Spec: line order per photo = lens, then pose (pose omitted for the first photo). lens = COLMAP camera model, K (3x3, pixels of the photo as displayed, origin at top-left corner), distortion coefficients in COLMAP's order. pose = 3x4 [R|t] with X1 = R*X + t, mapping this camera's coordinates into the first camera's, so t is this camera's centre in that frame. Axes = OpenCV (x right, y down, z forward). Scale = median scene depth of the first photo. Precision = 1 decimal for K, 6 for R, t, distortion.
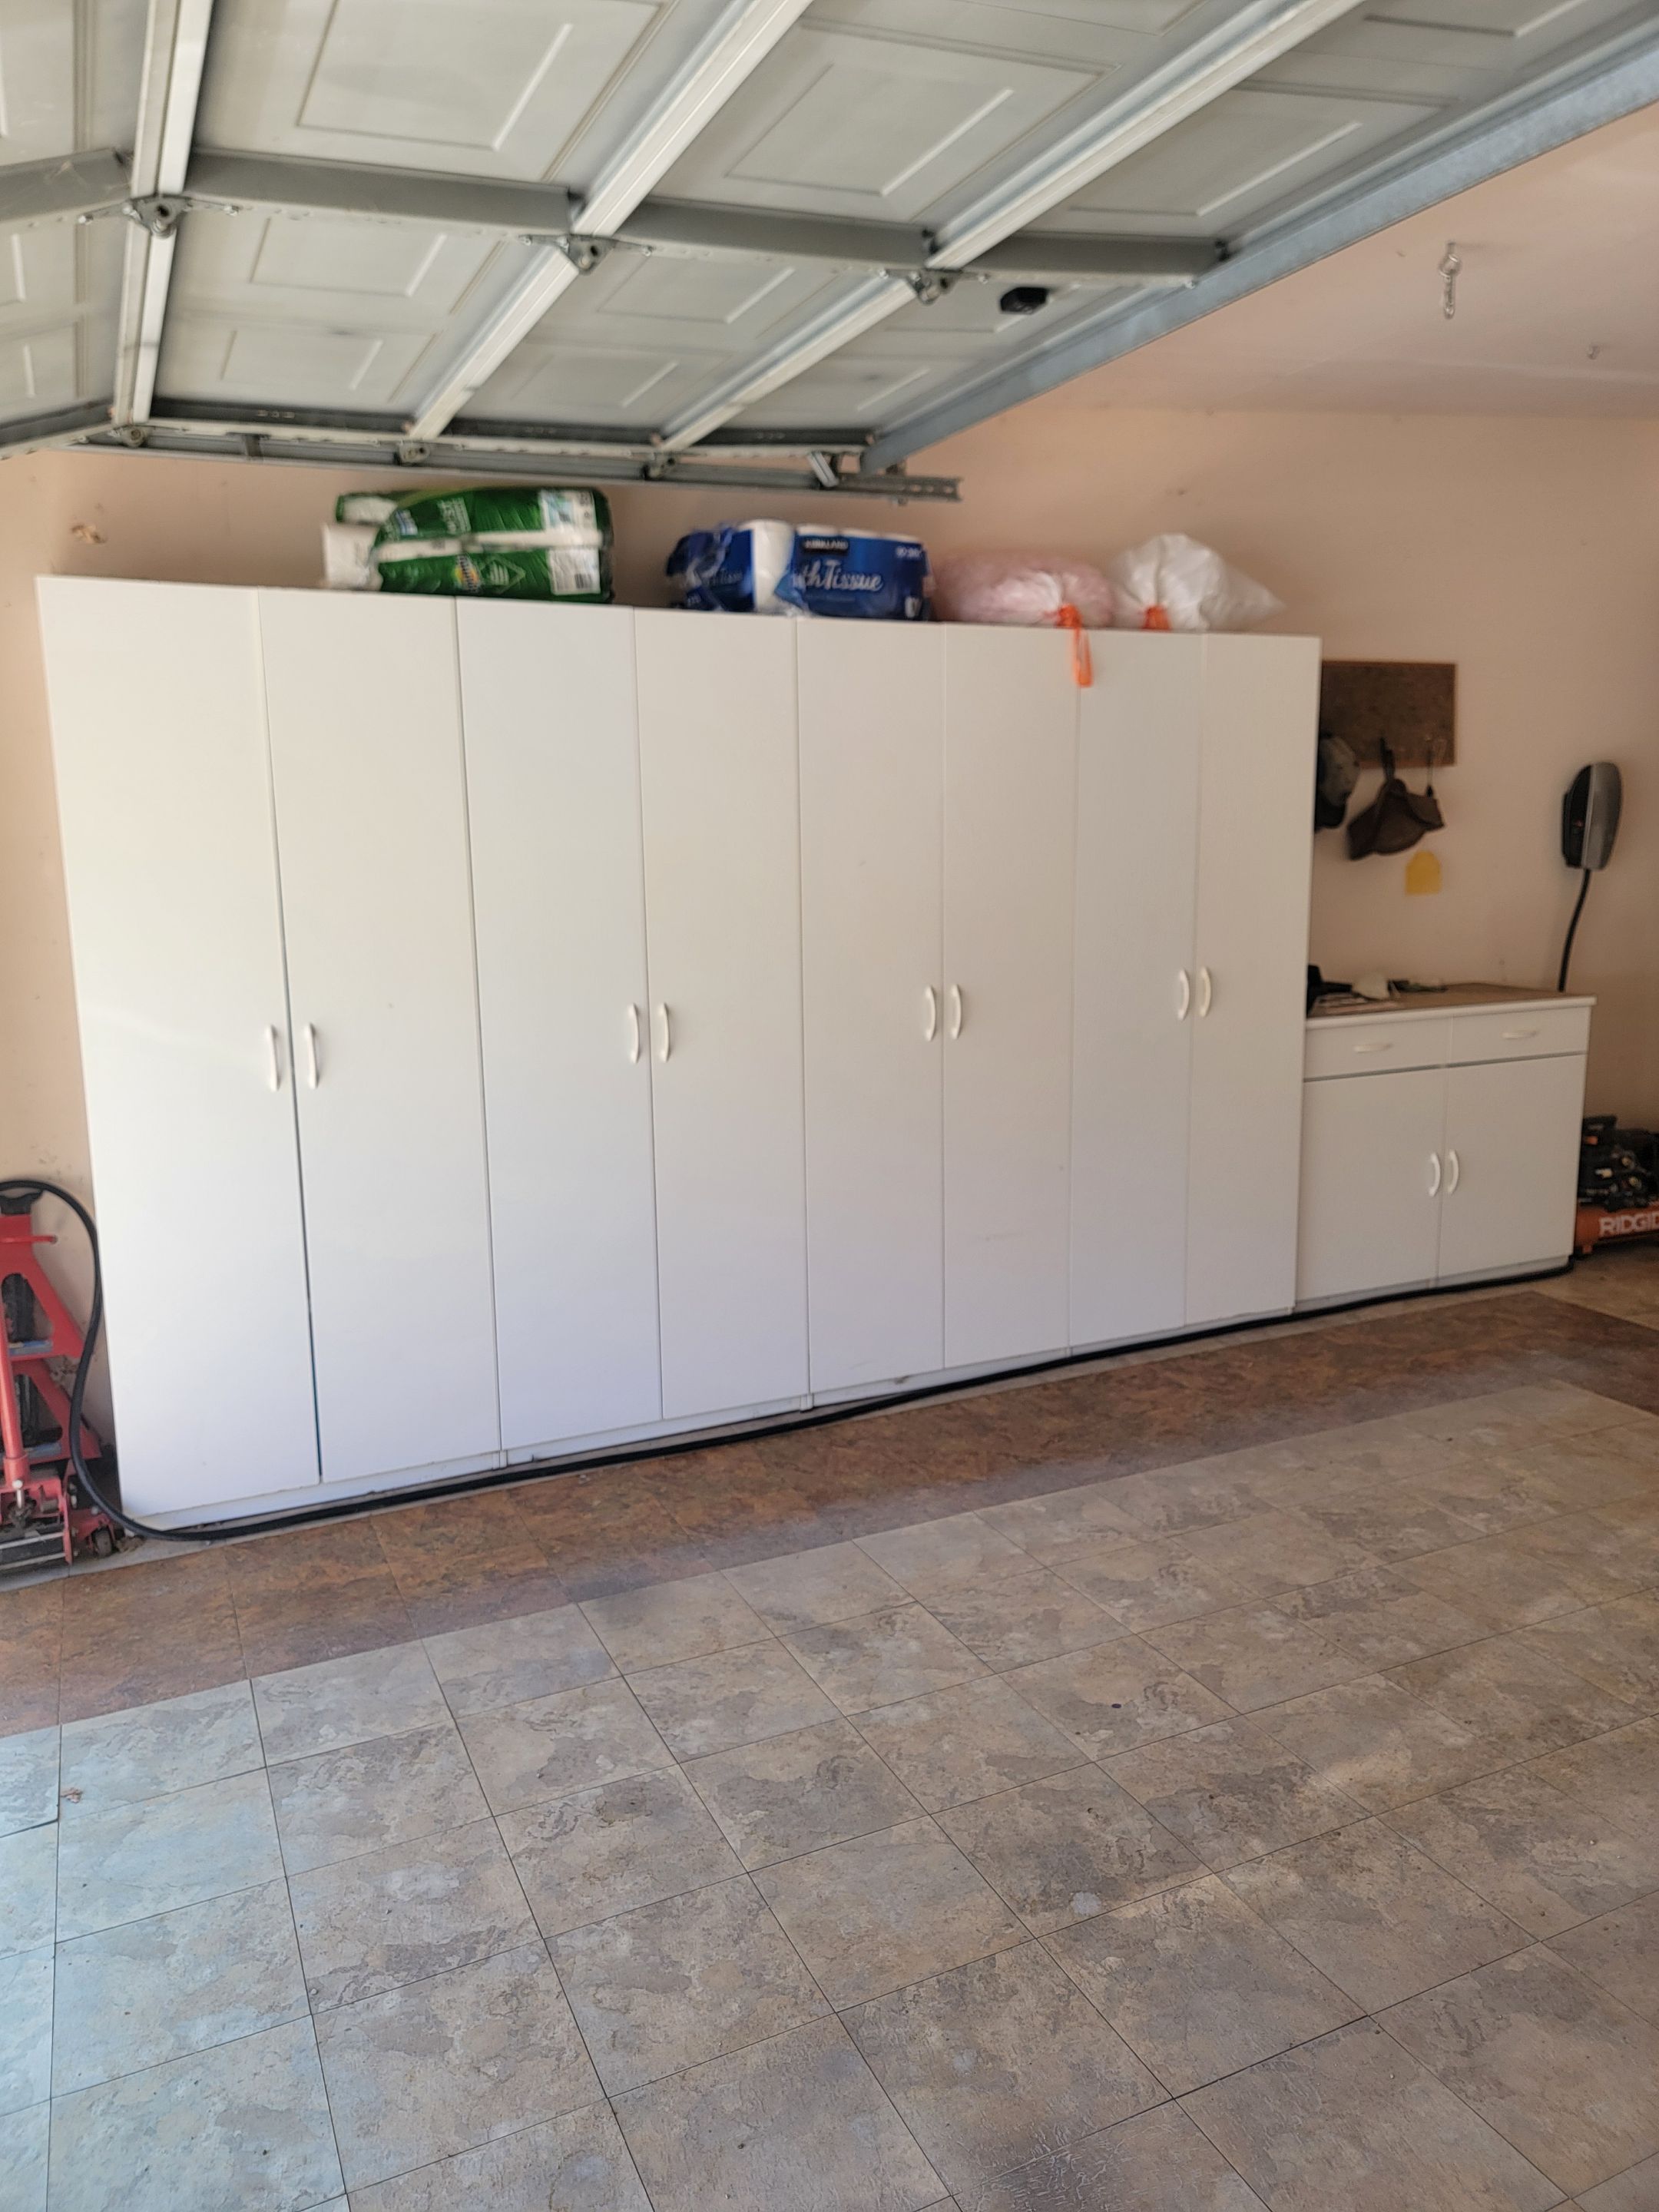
lens RADIAL K [[1542.9, 0, 837.5], [0, 1542.9, 1110.8], [0, 0, 1]] dist [0.081428, -0.075189]
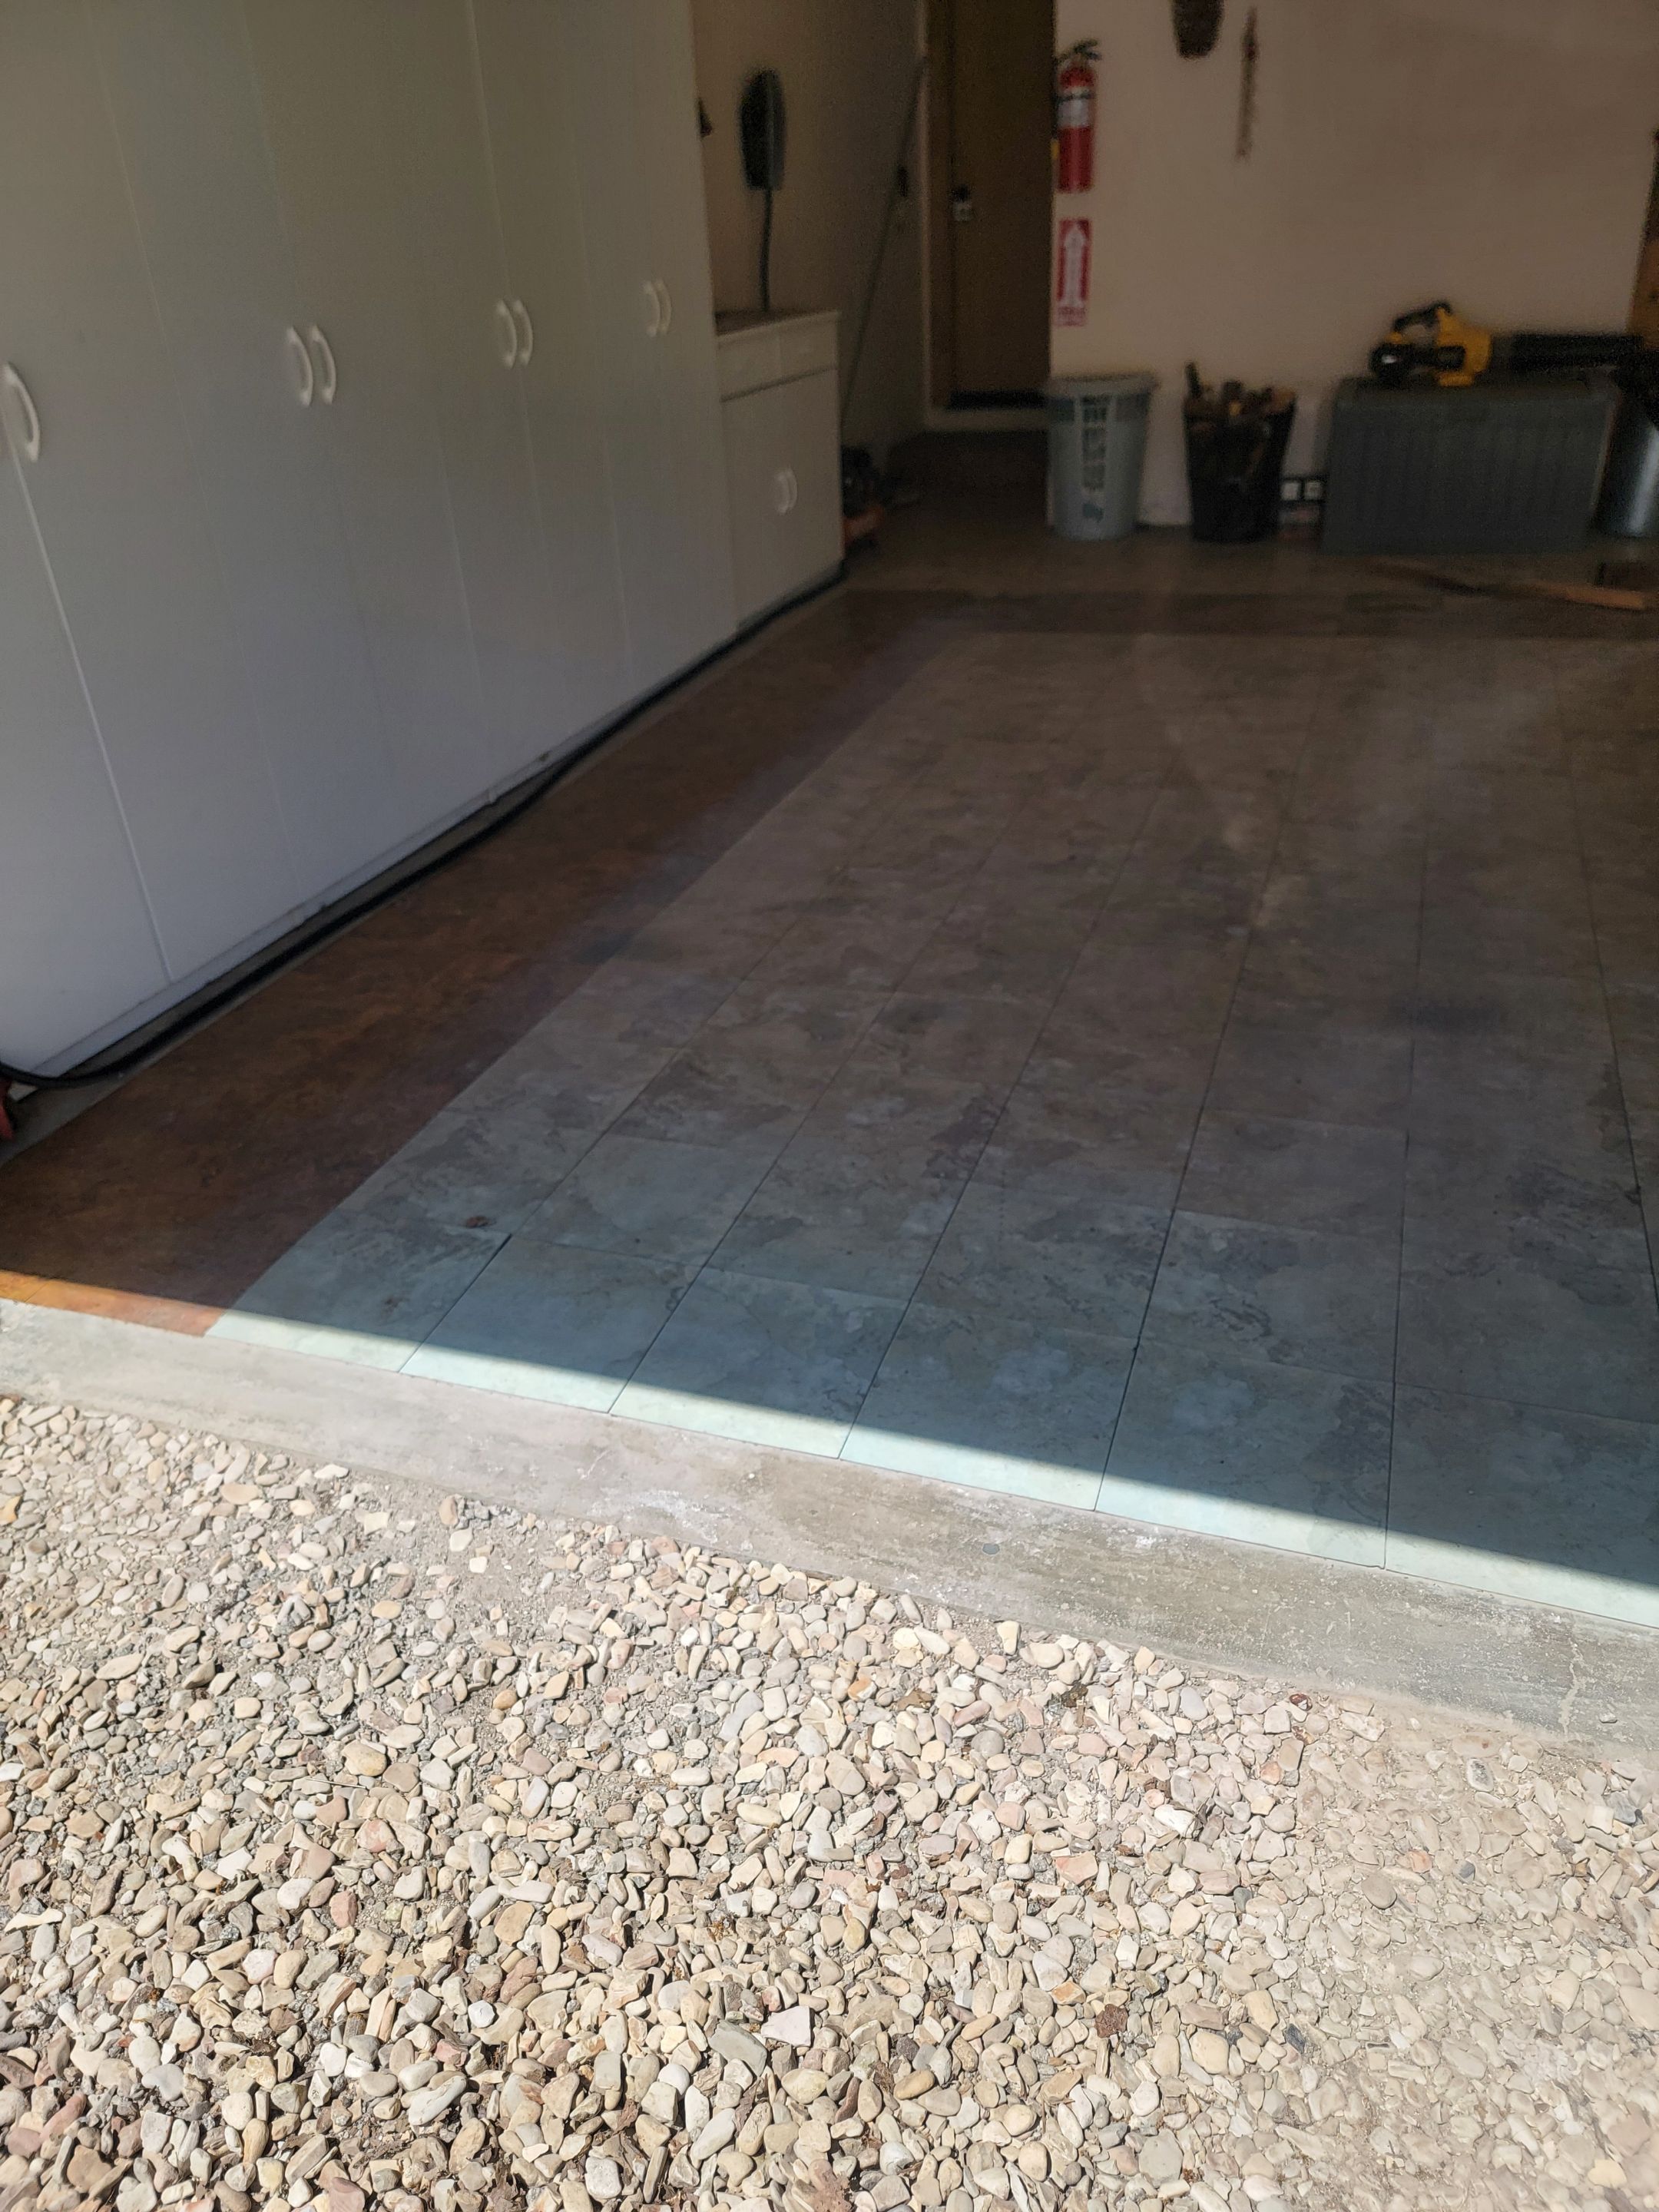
lens RADIAL K [[1542.9, 0, 837.5], [0, 1542.9, 1110.8], [0, 0, 1]] dist [0.081428, -0.075189]
pose [[0.698110, -0.375206, 0.609806, -0.811481], [0.165665, 0.913230, 0.372244, 0.065509], [-0.696561, -0.158844, 0.699693, 0.210877]]
